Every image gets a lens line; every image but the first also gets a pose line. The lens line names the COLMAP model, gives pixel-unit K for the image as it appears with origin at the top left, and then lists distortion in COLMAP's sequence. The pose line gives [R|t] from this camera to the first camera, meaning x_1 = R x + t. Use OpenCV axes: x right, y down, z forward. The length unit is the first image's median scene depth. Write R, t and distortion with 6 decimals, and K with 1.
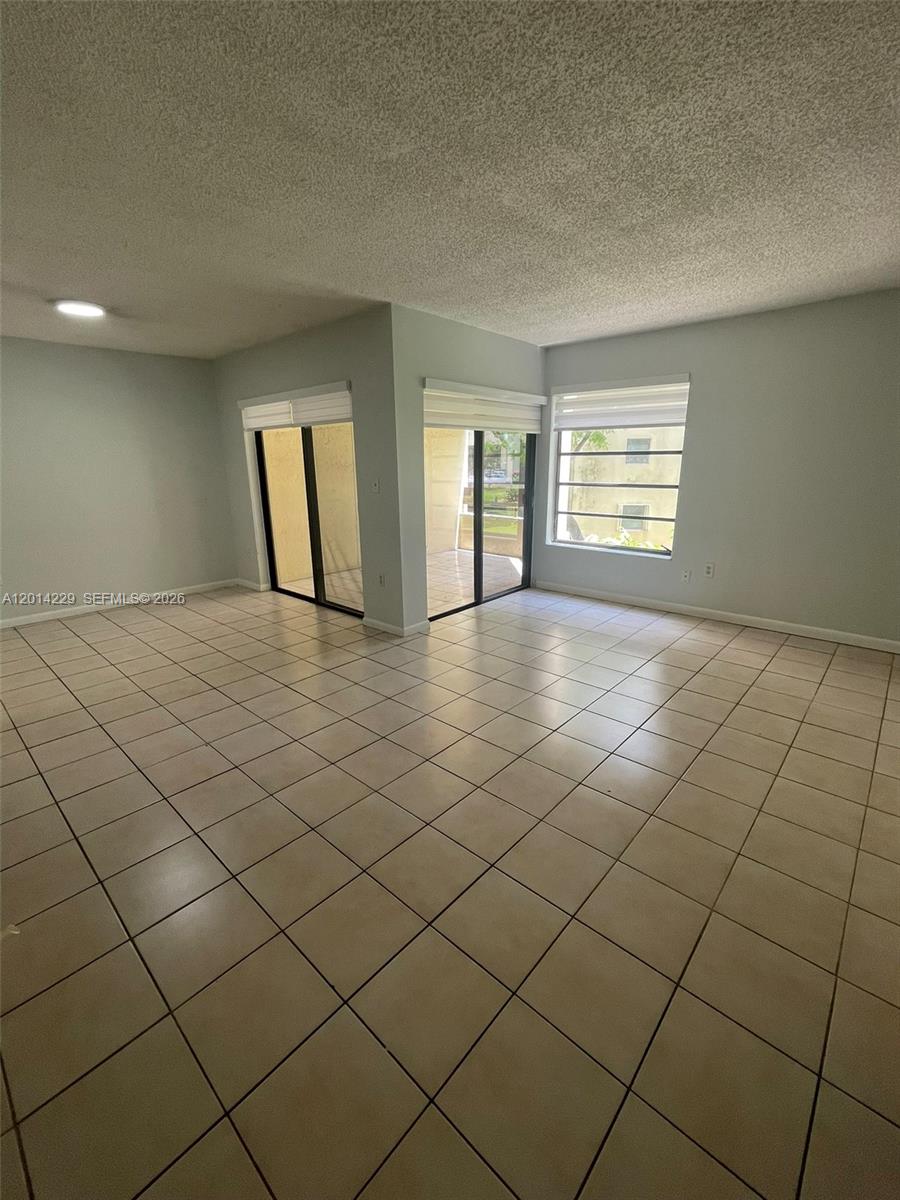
lens RADIAL K [[510.5, 0, 445.0], [0, 510.5, 598.7], [0, 0, 1]] dist [-0.003576, -0.001502]
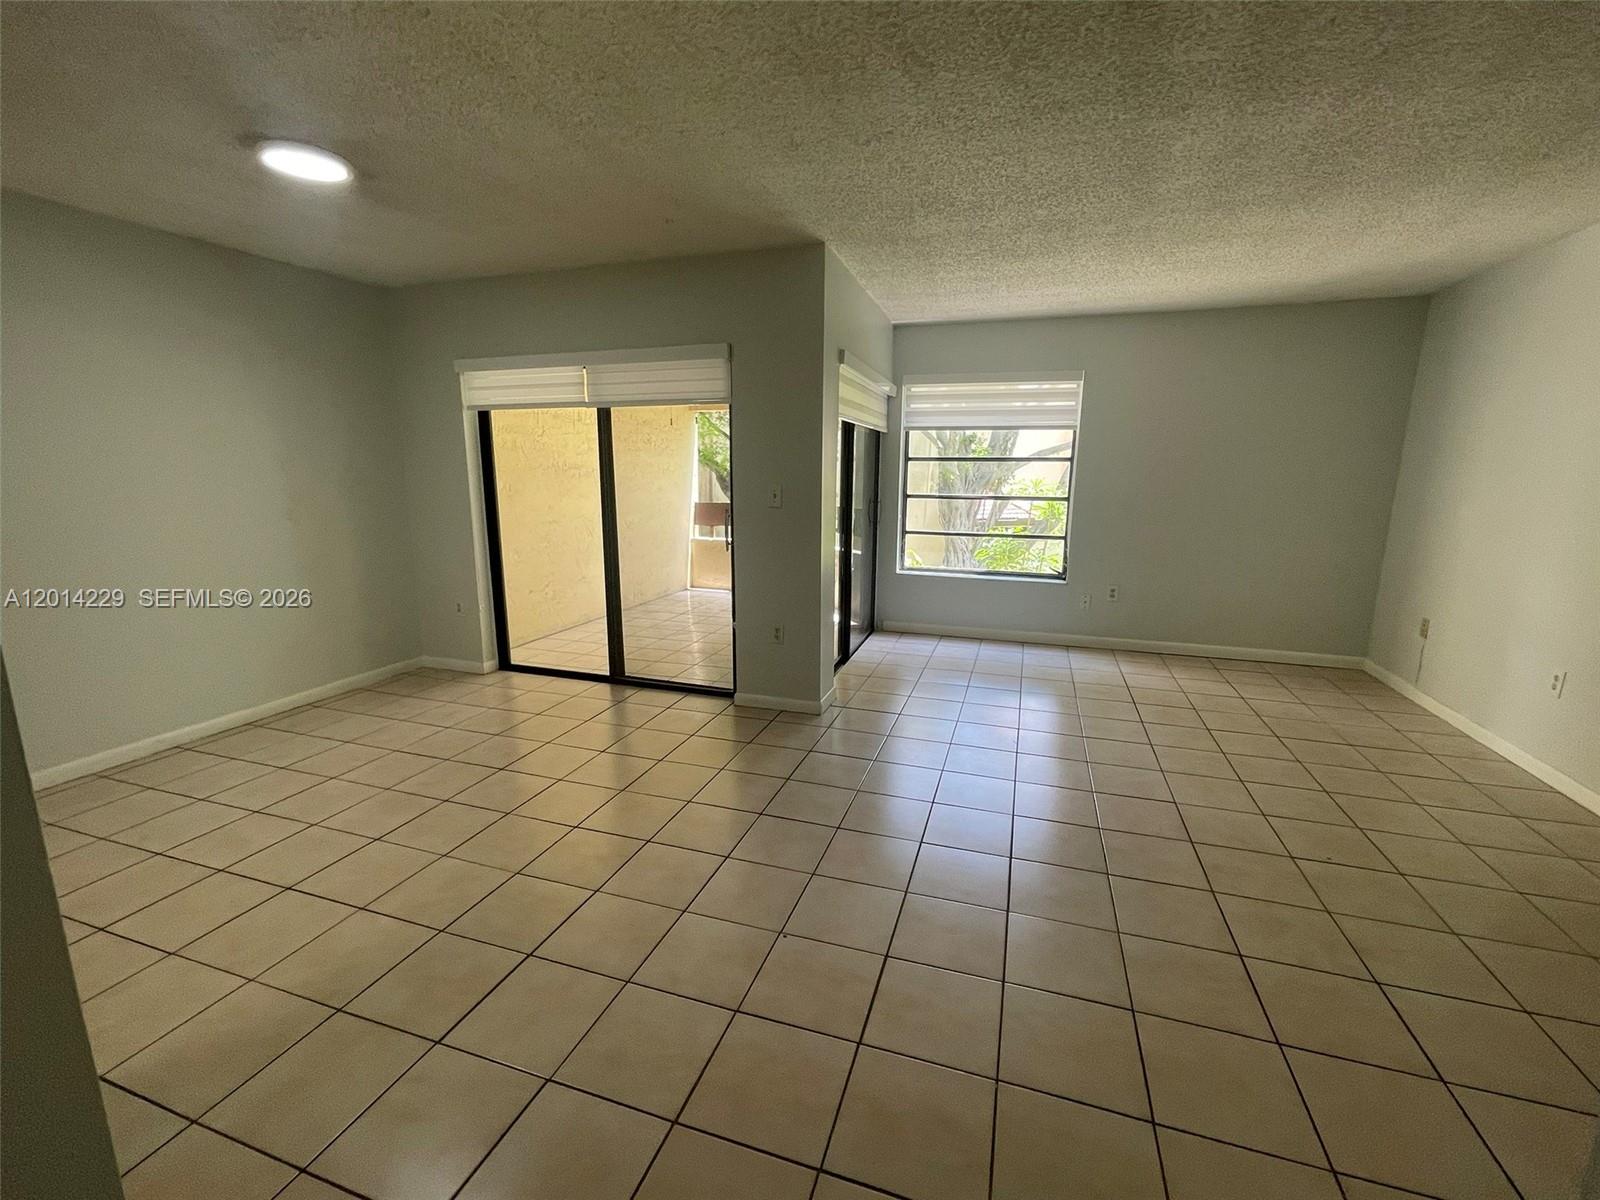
lens RADIAL K [[680.7, 0, 800.5], [0, 680.7, 601.7], [0, 0, 1]] dist [-0.003576, -0.001502]
pose [[0.913637, -0.062460, 0.401704, -0.389614], [0.091410, 0.994387, -0.053288, -0.025246], [-0.396121, 0.085406, 0.914218, 0.135290]]
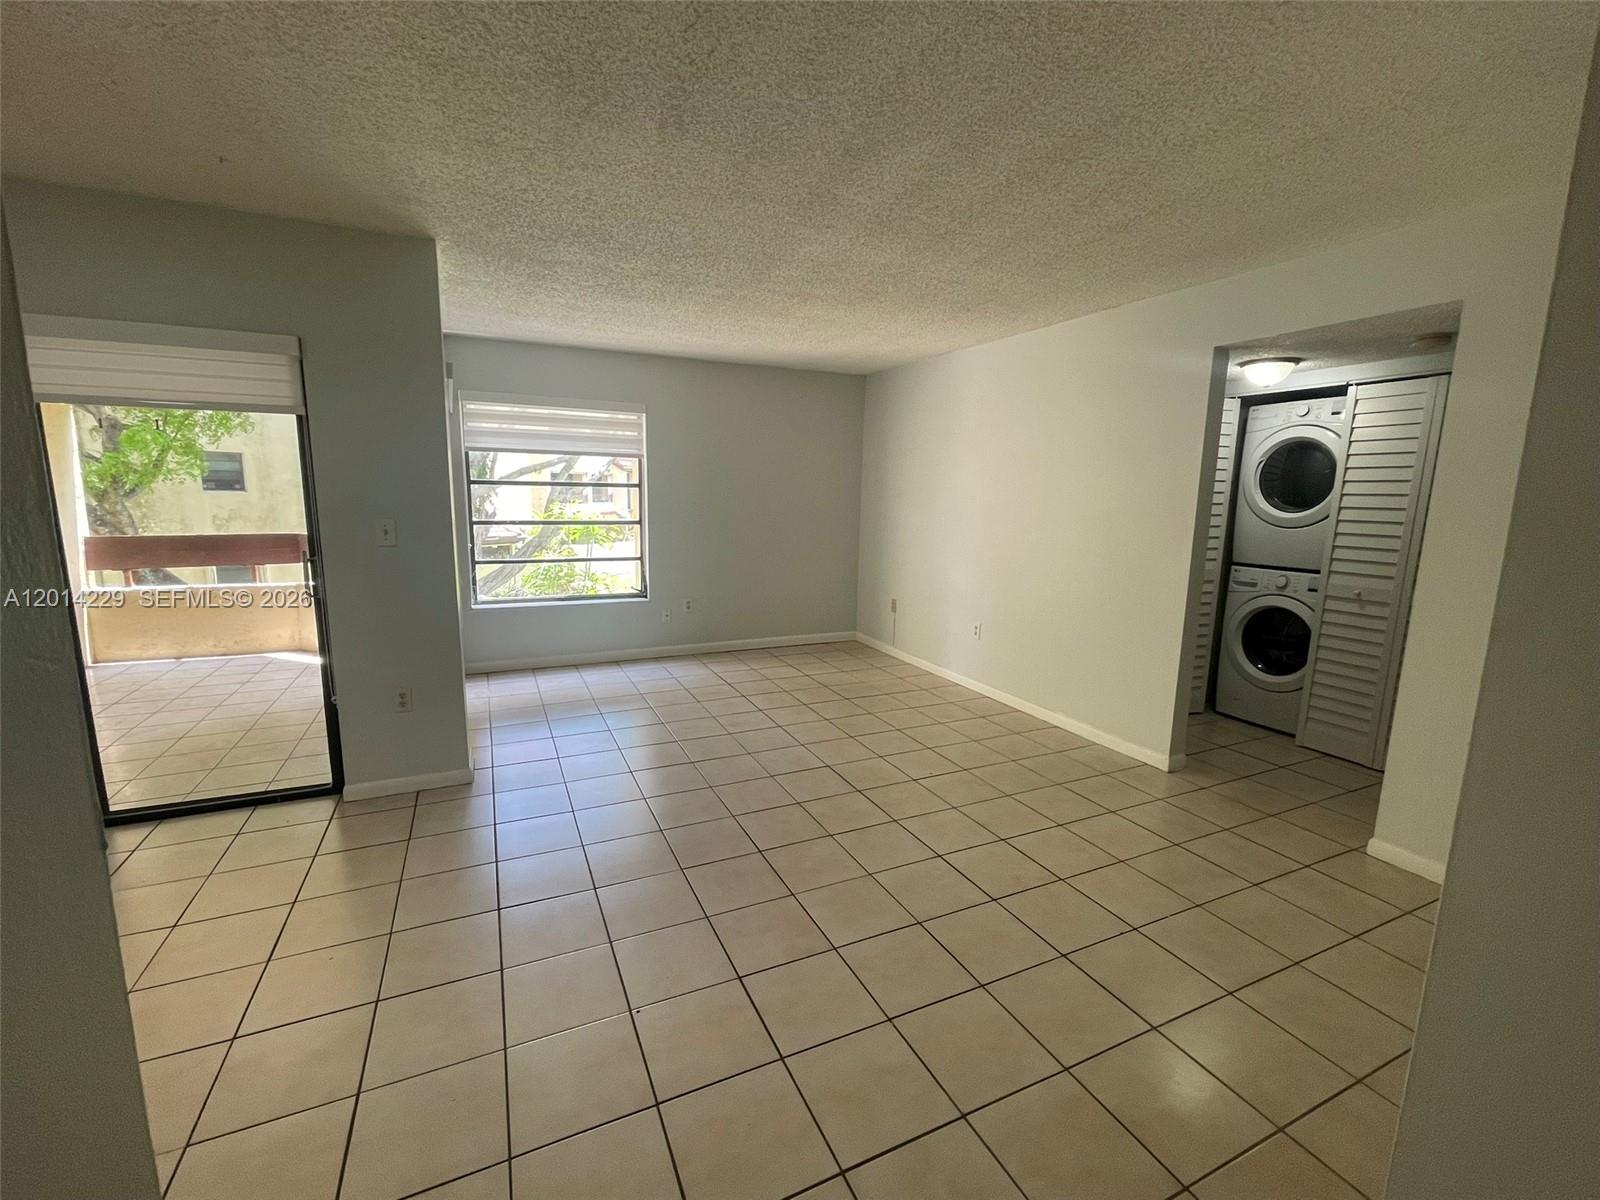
lens RADIAL K [[680.7, 0, 797.4], [0, 680.7, 602.8], [0, 0, 1]] dist [-0.003576, -0.001502]
pose [[0.383671, -0.134727, 0.913589, -0.528965], [0.222274, 0.973689, 0.050244, -0.070032], [-0.896321, 0.183790, 0.403522, 0.255658]]
